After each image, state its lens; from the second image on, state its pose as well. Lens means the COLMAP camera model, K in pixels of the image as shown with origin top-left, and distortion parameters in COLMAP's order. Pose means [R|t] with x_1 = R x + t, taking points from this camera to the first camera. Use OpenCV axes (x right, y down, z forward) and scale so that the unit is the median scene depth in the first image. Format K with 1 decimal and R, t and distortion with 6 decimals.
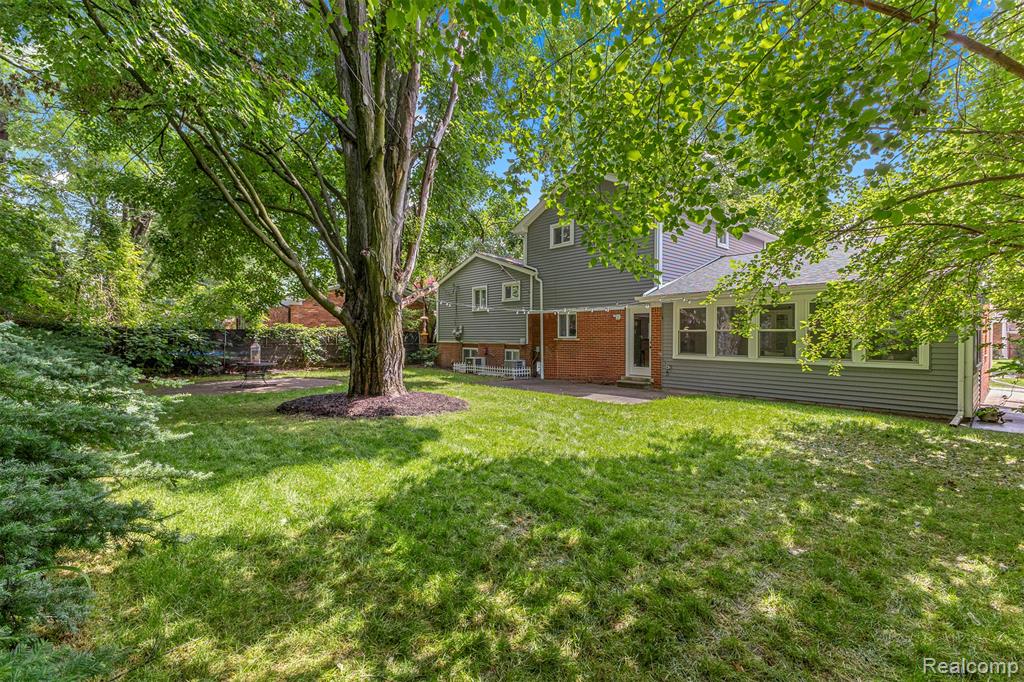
lens RADIAL K [[435.4, 0, 511.8], [0, 435.4, 338.9], [0, 0, 1]] dist [-0.001635, -0.000079]
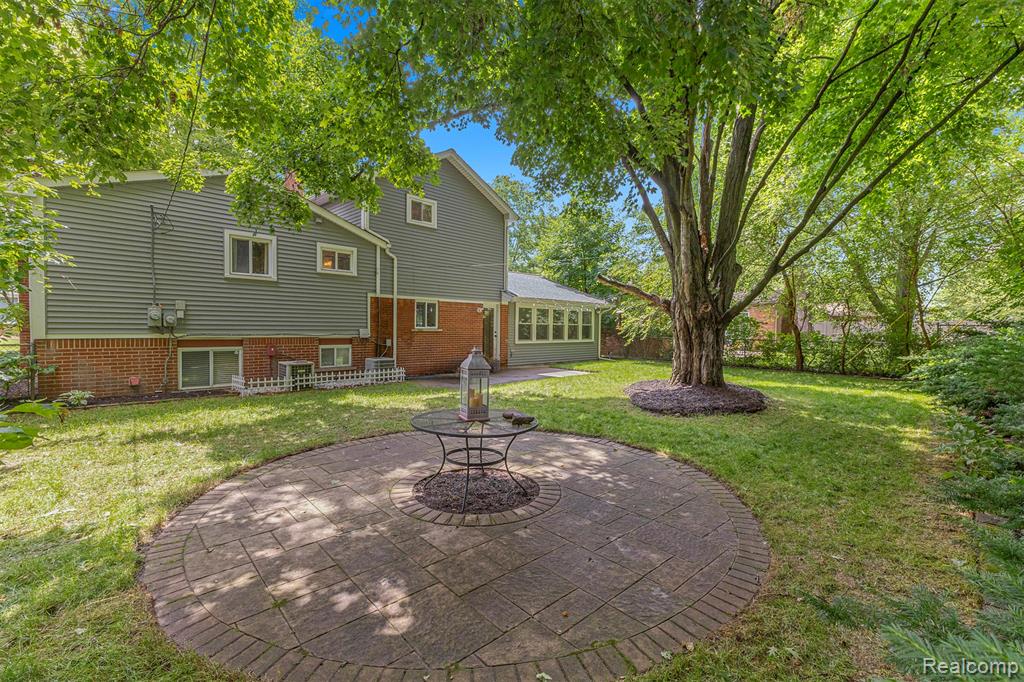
lens RADIAL K [[435.4, 0, 511.6], [0, 435.4, 337.7], [0, 0, 1]] dist [-0.001635, -0.000079]
pose [[-0.002623, -0.020520, 0.999786, -0.757383], [0.002112, 0.999787, 0.020526, -0.001317], [-0.999994, 0.002166, -0.002579, 0.806182]]
